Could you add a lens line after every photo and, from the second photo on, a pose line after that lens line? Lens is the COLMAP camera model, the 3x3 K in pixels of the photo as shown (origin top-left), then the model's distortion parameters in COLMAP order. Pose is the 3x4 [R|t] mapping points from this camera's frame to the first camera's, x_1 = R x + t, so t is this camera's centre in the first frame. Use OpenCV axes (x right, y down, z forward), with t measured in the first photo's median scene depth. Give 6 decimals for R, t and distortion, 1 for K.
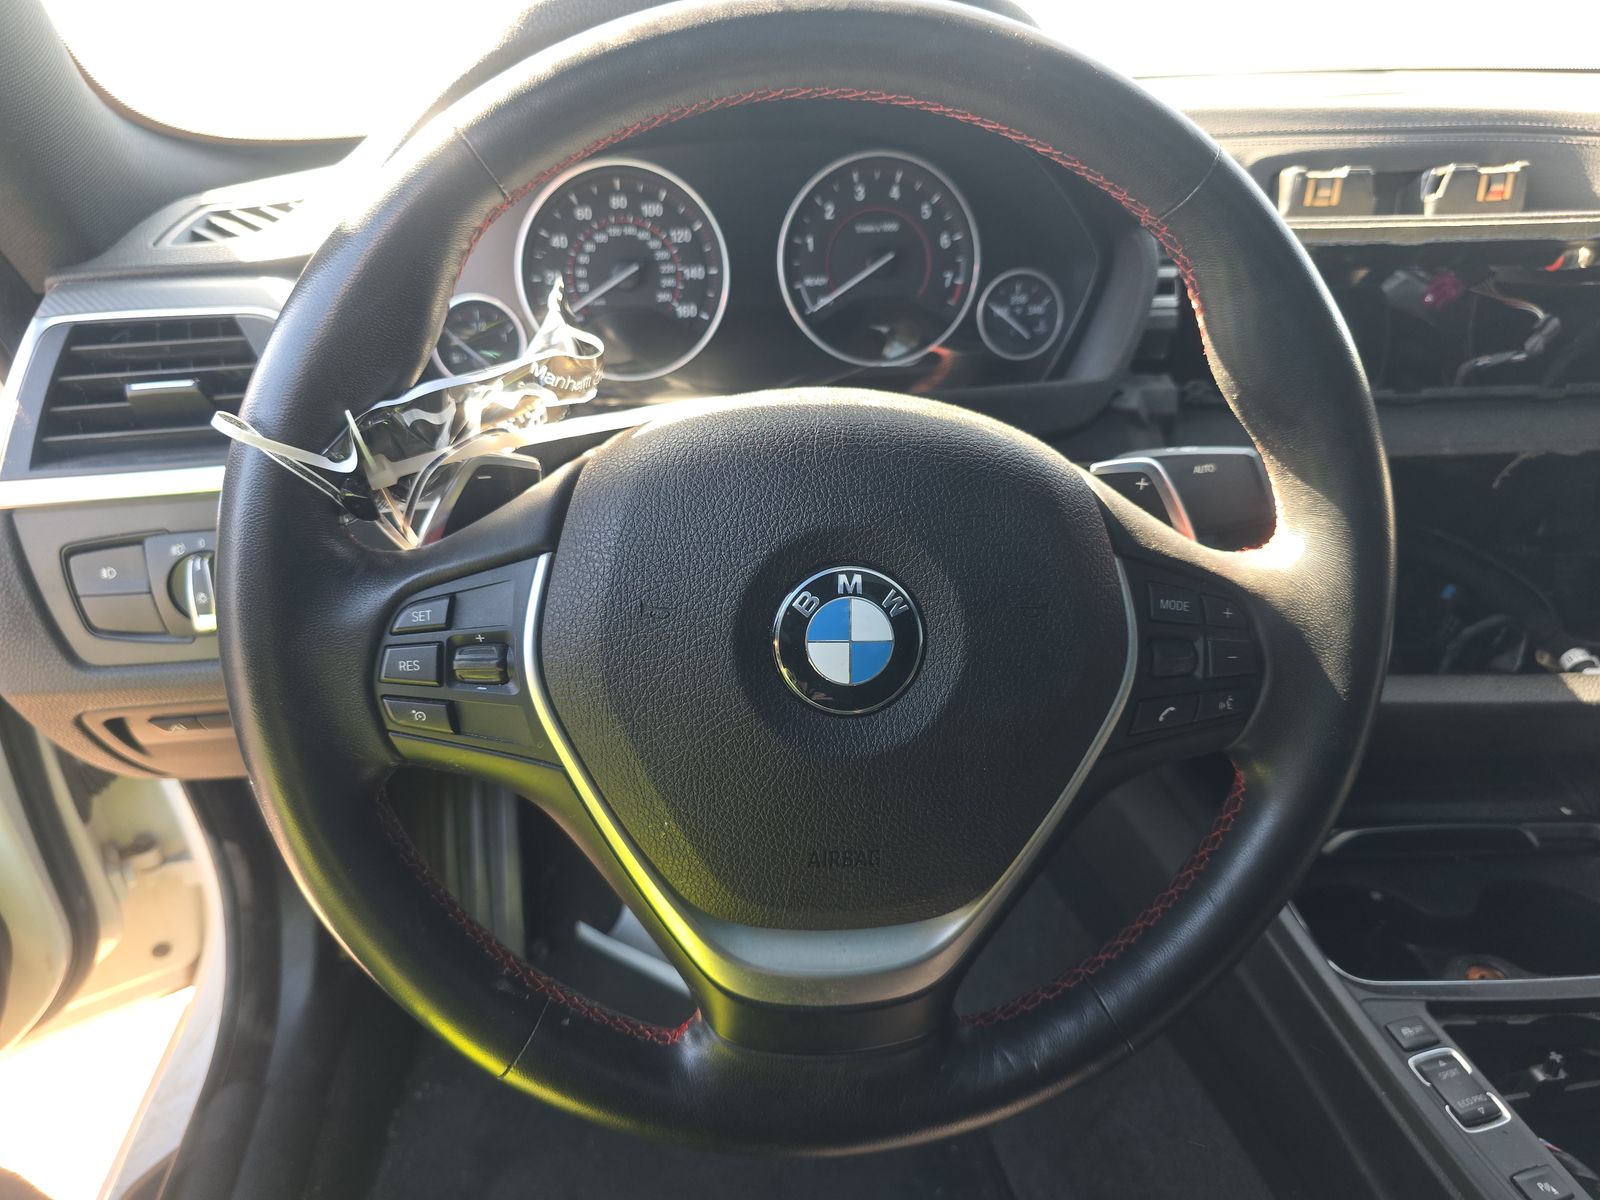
lens RADIAL K [[1102.6, 0, 814.0], [0, 1102.6, 618.9], [0, 0, 1]] dist [0.016908, -0.014851]
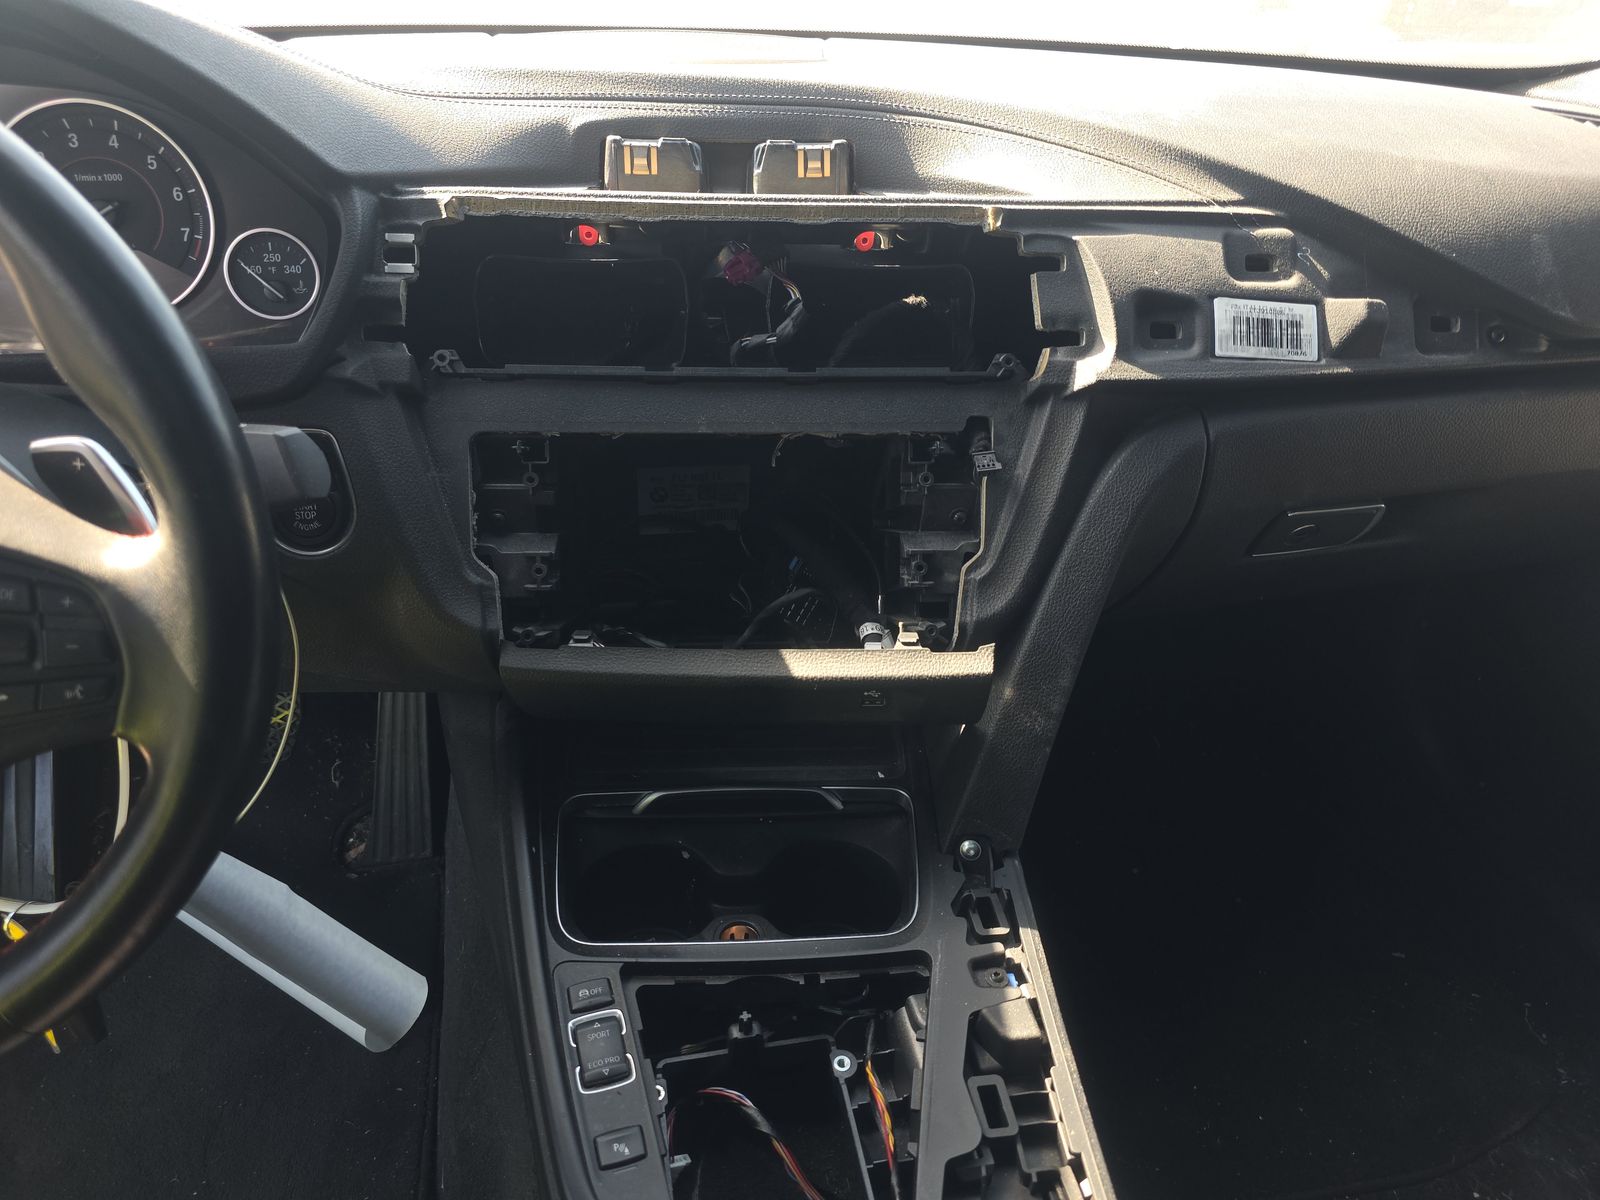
lens RADIAL K [[1069.9, 0, 800.0], [0, 1069.9, 600.0], [0, 0, 1]] dist [0.079672, -0.075683]
pose [[0.998822, 0.024911, 0.041646, 0.620953], [-0.026969, 0.998404, 0.049626, -0.046043], [-0.040343, -0.050691, 0.997899, -0.001625]]
